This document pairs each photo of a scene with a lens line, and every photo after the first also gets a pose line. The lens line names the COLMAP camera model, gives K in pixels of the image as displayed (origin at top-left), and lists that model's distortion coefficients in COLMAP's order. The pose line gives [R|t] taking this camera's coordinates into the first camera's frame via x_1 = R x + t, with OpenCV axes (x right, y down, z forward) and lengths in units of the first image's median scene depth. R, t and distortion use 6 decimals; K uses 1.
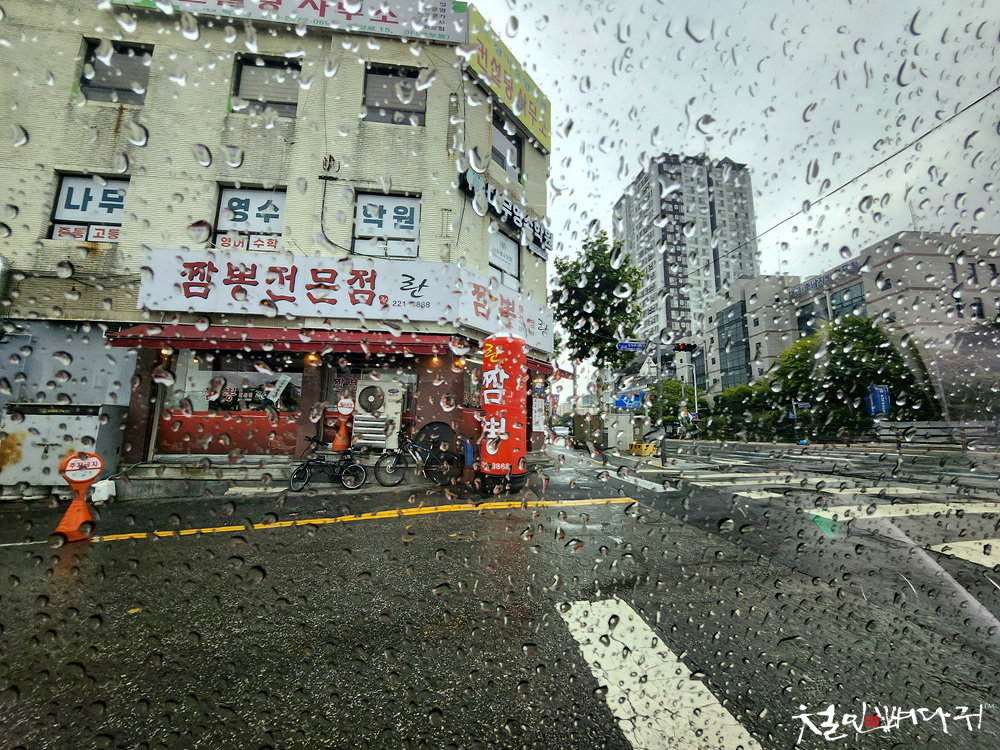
lens RADIAL K [[399.8, 0, 499.3], [0, 399.8, 375.0], [0, 0, 1]] dist [0.002953, 0.000509]
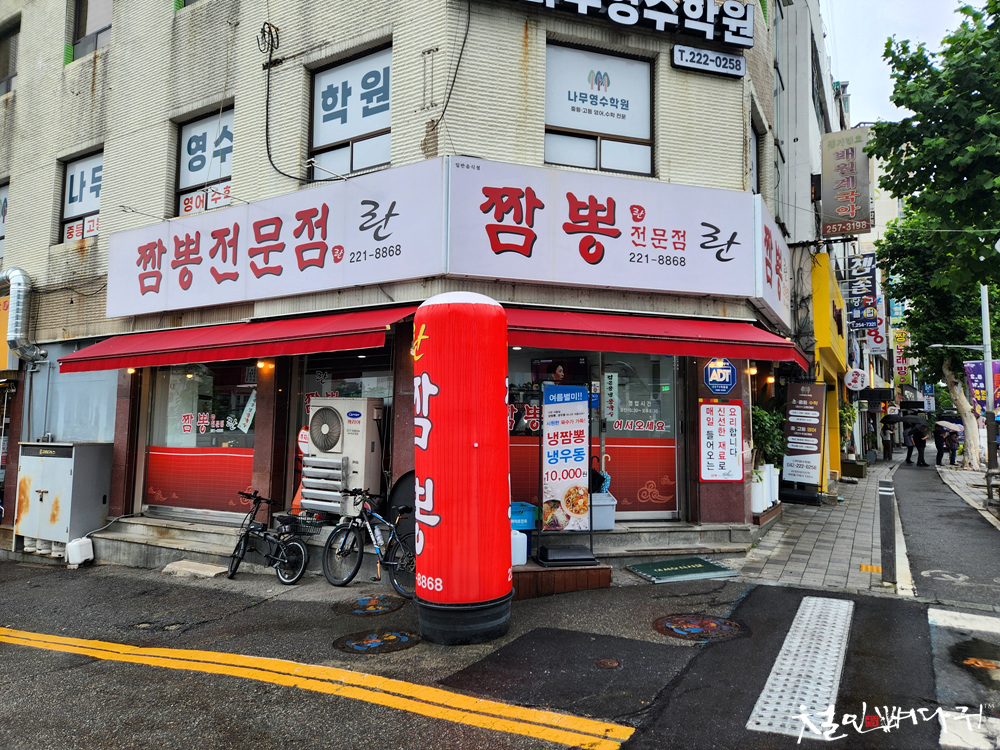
lens RADIAL K [[680.9, 0, 500.0], [0, 680.9, 375.4], [0, 0, 1]] dist [0.042523, 0.001157]
pose [[0.804396, -0.054163, -0.591619, 0.462204], [0.091635, 0.995230, 0.033478, -0.027709], [0.586984, -0.081142, 0.805522, 0.339725]]
